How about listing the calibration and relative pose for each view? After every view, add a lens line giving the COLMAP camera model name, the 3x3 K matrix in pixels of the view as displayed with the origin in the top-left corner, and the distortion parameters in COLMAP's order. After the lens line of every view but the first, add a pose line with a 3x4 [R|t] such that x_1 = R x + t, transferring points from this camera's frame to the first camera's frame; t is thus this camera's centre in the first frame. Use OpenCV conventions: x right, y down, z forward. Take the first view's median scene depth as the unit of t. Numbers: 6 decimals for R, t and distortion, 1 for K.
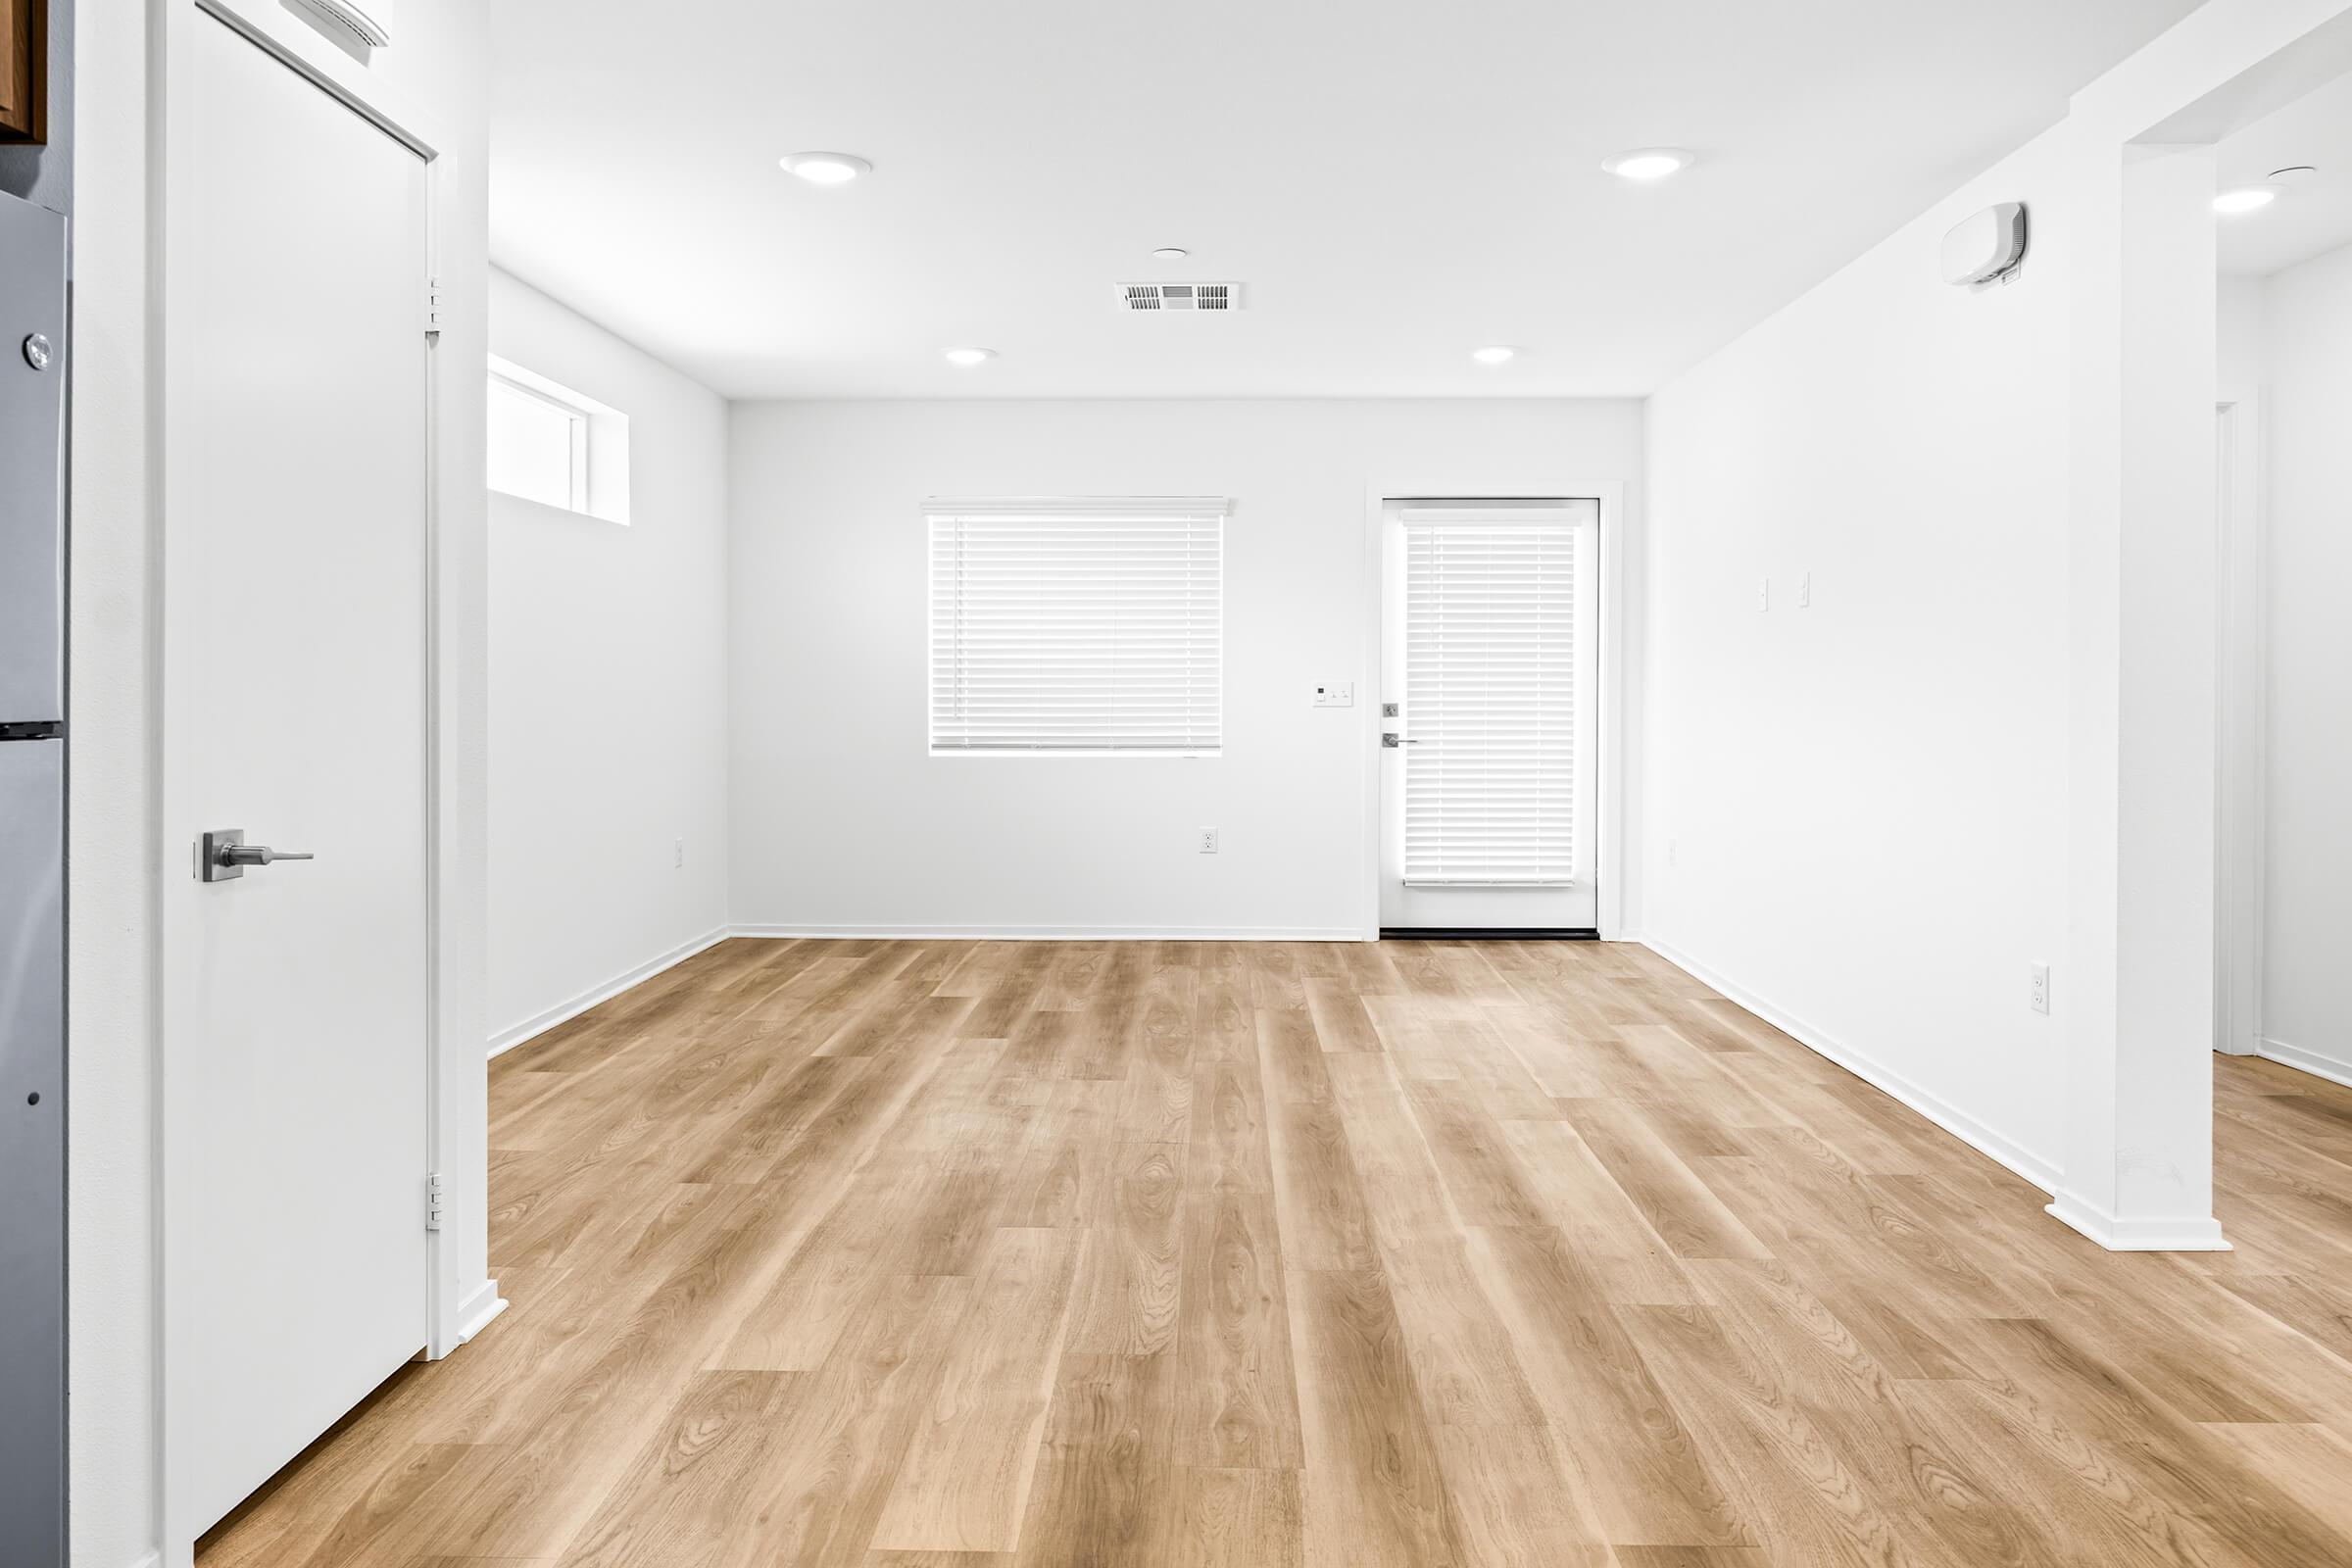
lens RADIAL K [[1733.8, 0, 1182.1], [0, 1733.8, 683.3], [0, 0, 1]] dist [0.032922, -0.002379]
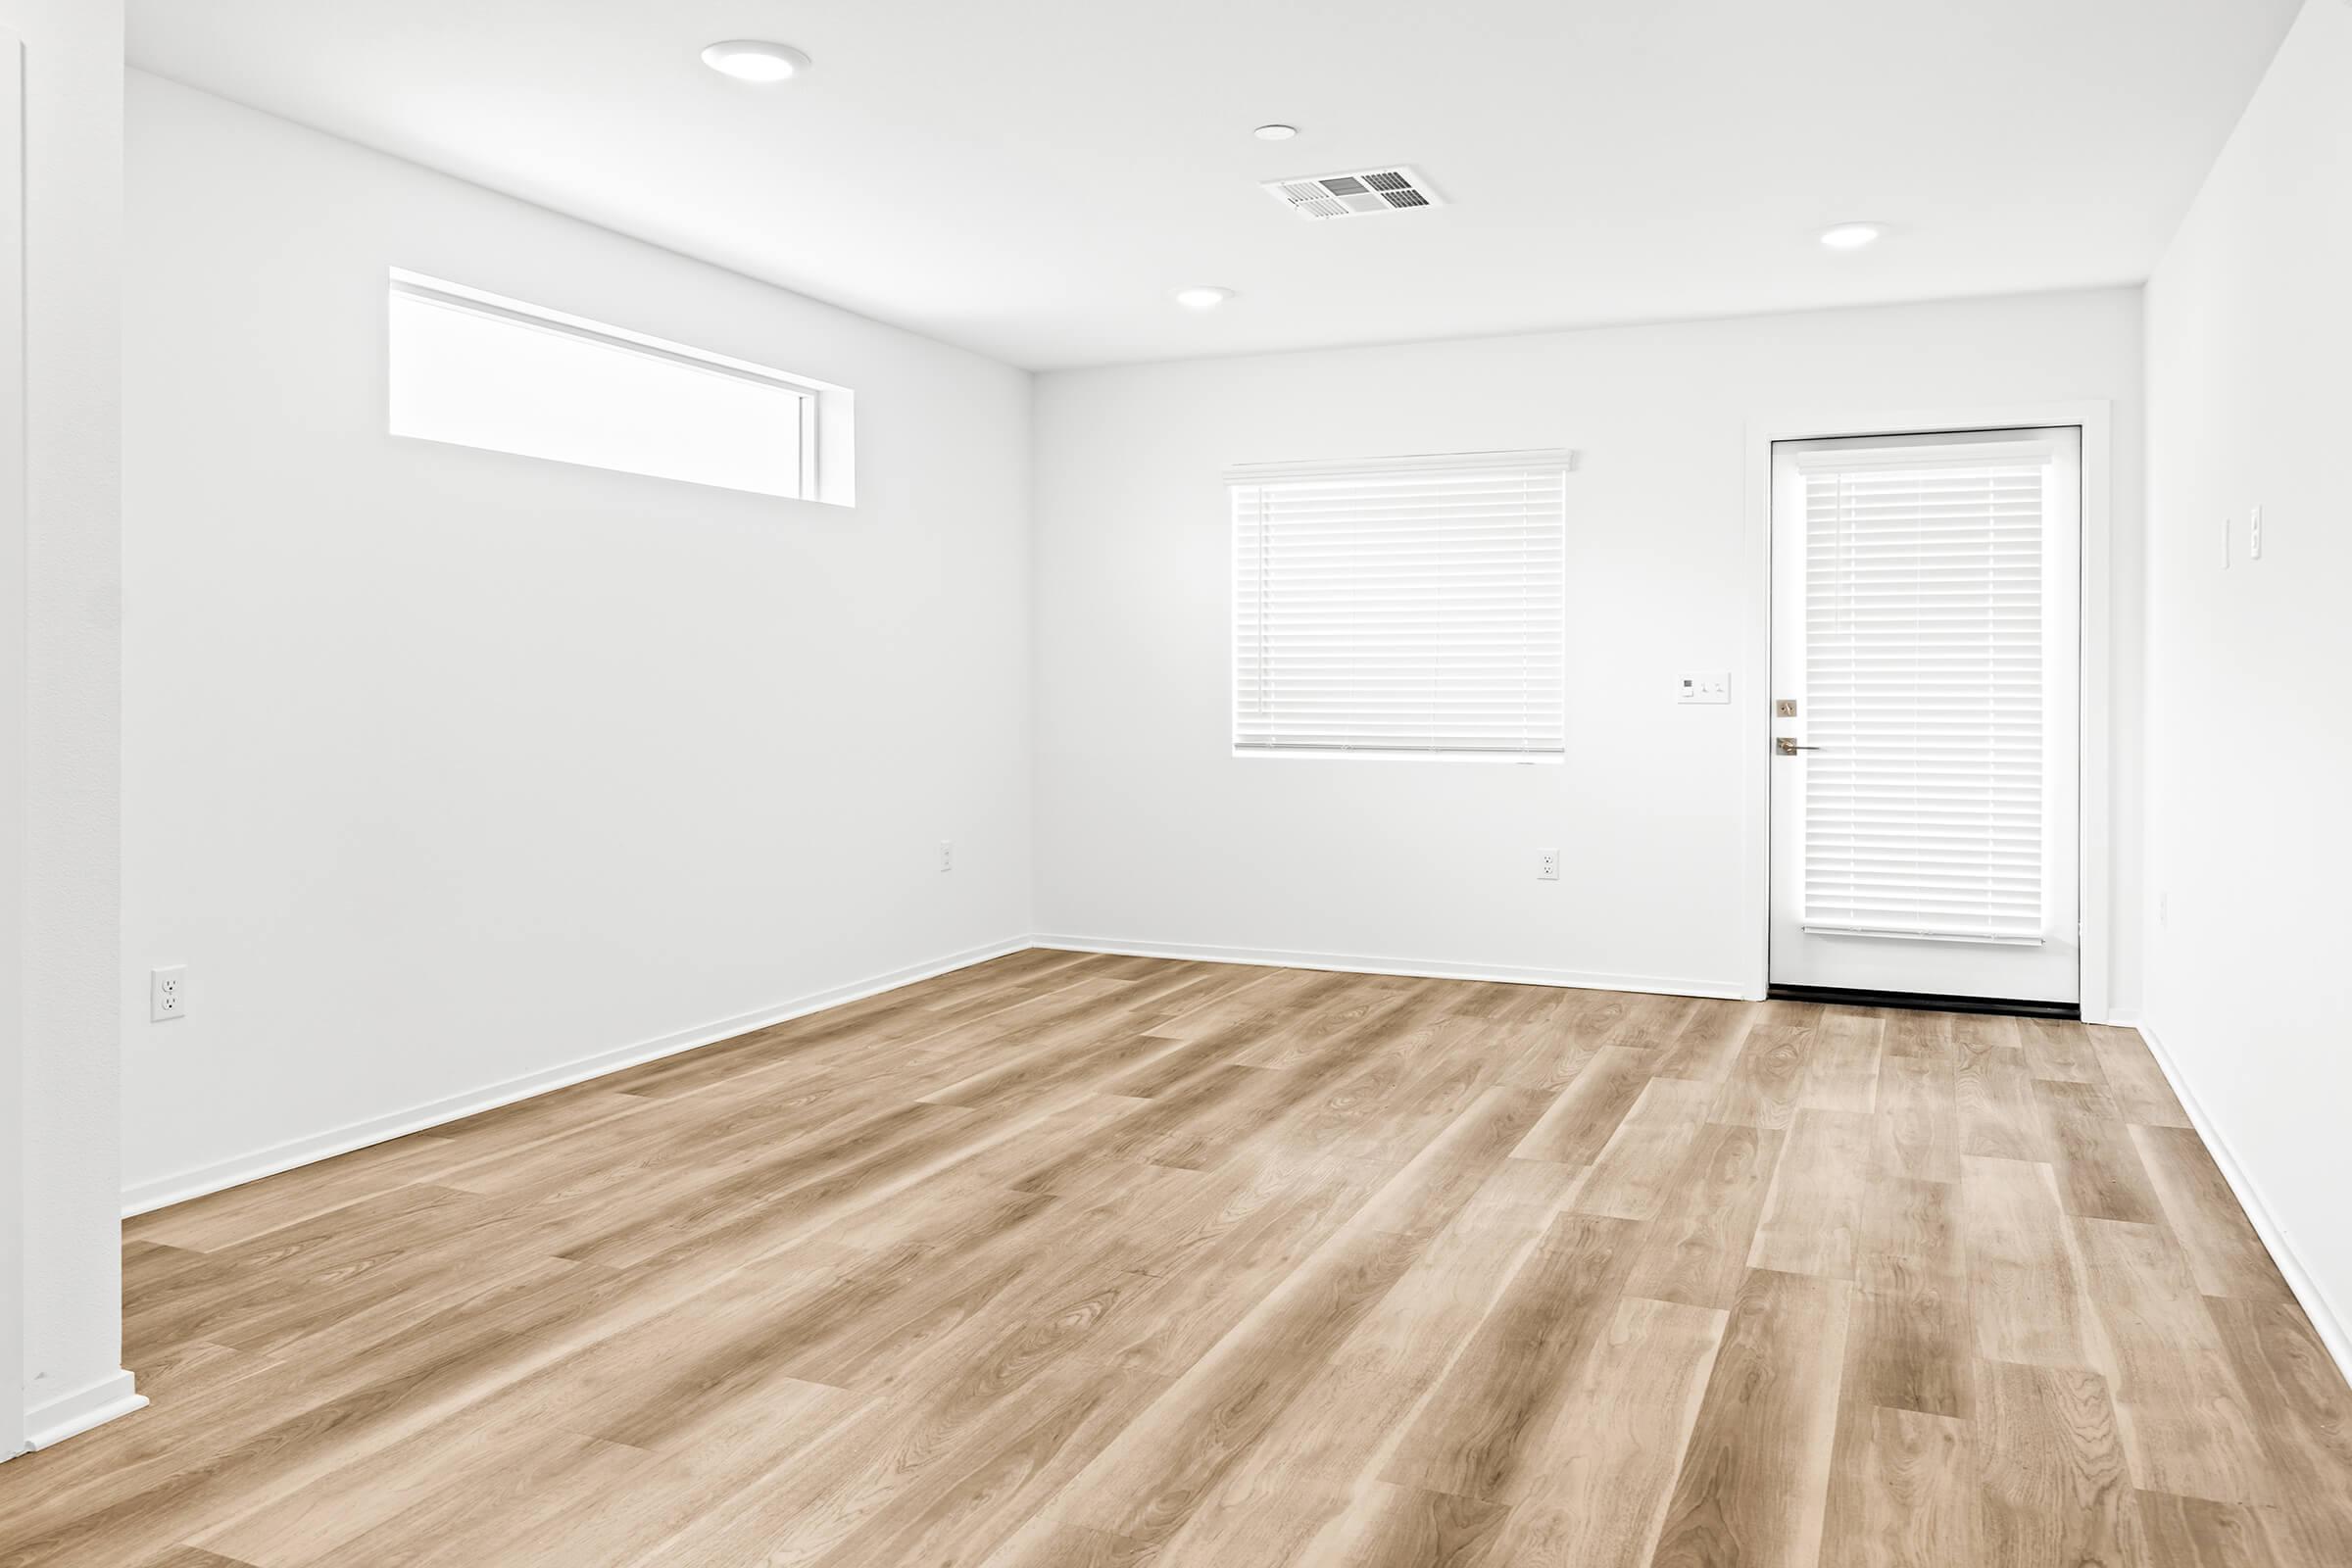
lens RADIAL K [[1728.1, 0, 1173.6], [0, 1728.1, 674.6], [0, 0, 1]] dist [0.001517, 0.004266]
pose [[0.922866, -0.000406, -0.385121, 0.167604], [0.000844, 0.999999, 0.000967, -0.000877], [0.385120, -0.001218, 0.922866, 0.169445]]
